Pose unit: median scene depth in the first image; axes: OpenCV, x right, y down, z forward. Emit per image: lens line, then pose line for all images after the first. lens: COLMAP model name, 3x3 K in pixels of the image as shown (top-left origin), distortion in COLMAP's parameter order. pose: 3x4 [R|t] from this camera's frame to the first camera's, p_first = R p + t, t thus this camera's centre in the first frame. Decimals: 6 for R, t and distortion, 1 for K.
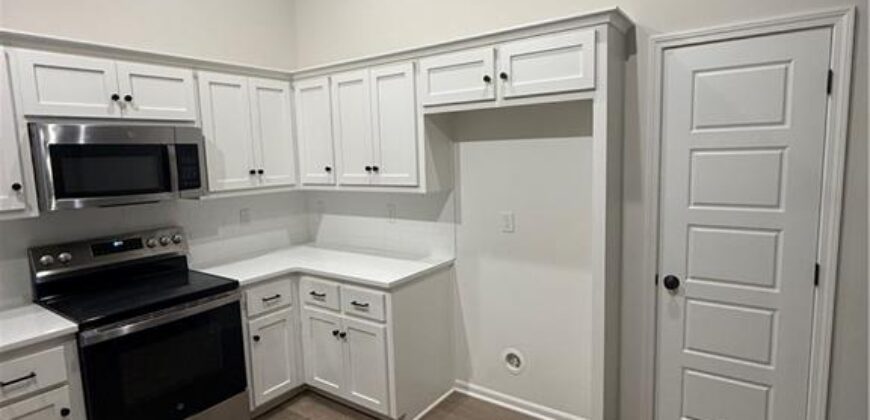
lens RADIAL K [[458.6, 0, 431.0], [0, 458.6, 207.1], [0, 0, 1]] dist [-0.003565, 0.000087]
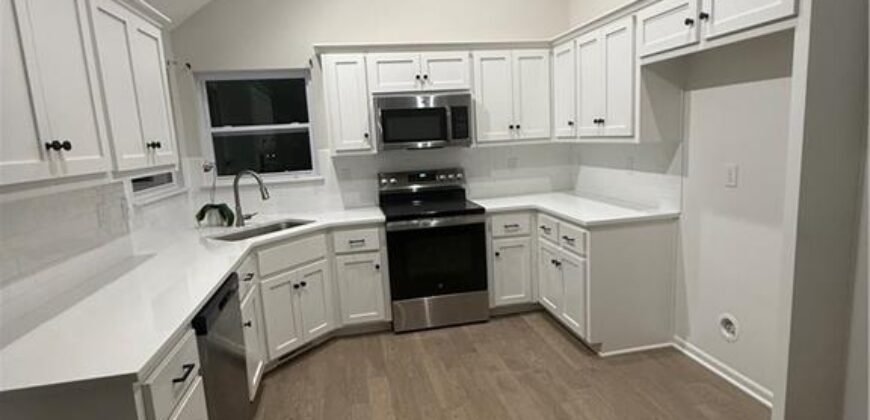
lens RADIAL K [[458.6, 0, 433.8], [0, 458.6, 207.0], [0, 0, 1]] dist [-0.003565, 0.000087]
pose [[0.726177, 0.098460, -0.680420, 0.371465], [-0.048130, 0.994544, 0.092549, 0.039852], [0.685821, -0.034458, 0.726954, -0.075222]]
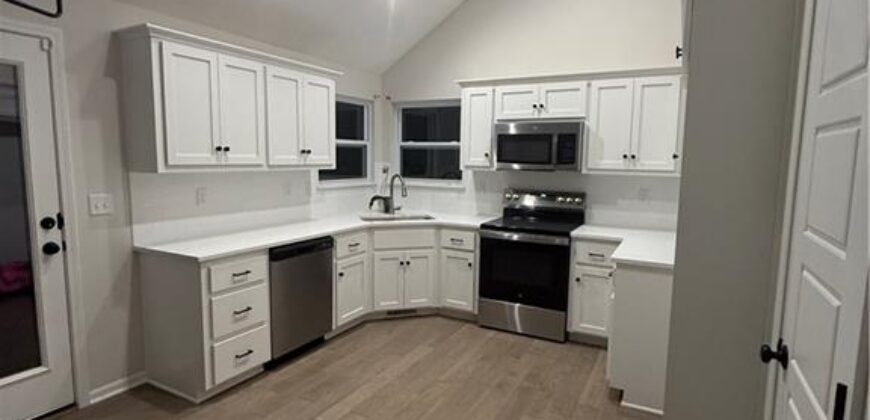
lens RADIAL K [[458.6, 0, 436.1], [0, 458.6, 207.1], [0, 0, 1]] dist [-0.003565, 0.000087]
pose [[0.127972, 0.143398, -0.981356, 0.849462], [-0.135887, 0.982696, 0.125873, -0.032235], [0.982425, 0.117245, 0.145243, 0.381839]]
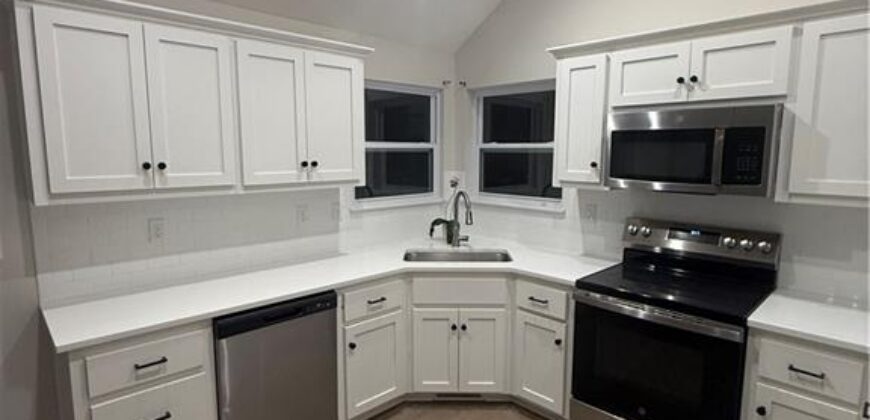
lens RADIAL K [[458.6, 0, 433.5], [0, 458.6, 206.6], [0, 0, 1]] dist [-0.003565, 0.000087]
pose [[-0.176302, 0.151737, -0.972571, 0.327993], [-0.112771, 0.978428, 0.173093, -0.076536], [0.977855, 0.140194, -0.155388, 0.589509]]
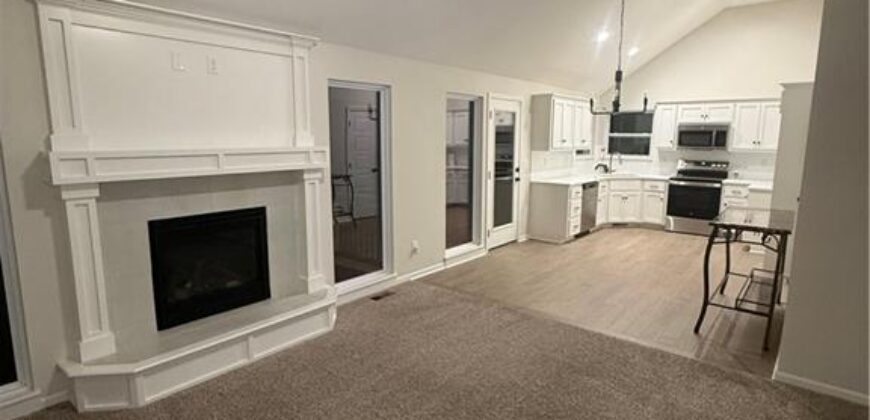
lens RADIAL K [[458.6, 0, 435.7], [0, 458.6, 206.3], [0, 0, 1]] dist [-0.003565, 0.000087]
pose [[-0.071468, 0.185106, -0.980116, 2.364388], [-0.120908, 0.973775, 0.192725, -0.013442], [0.990088, 0.132278, -0.047213, -0.540237]]
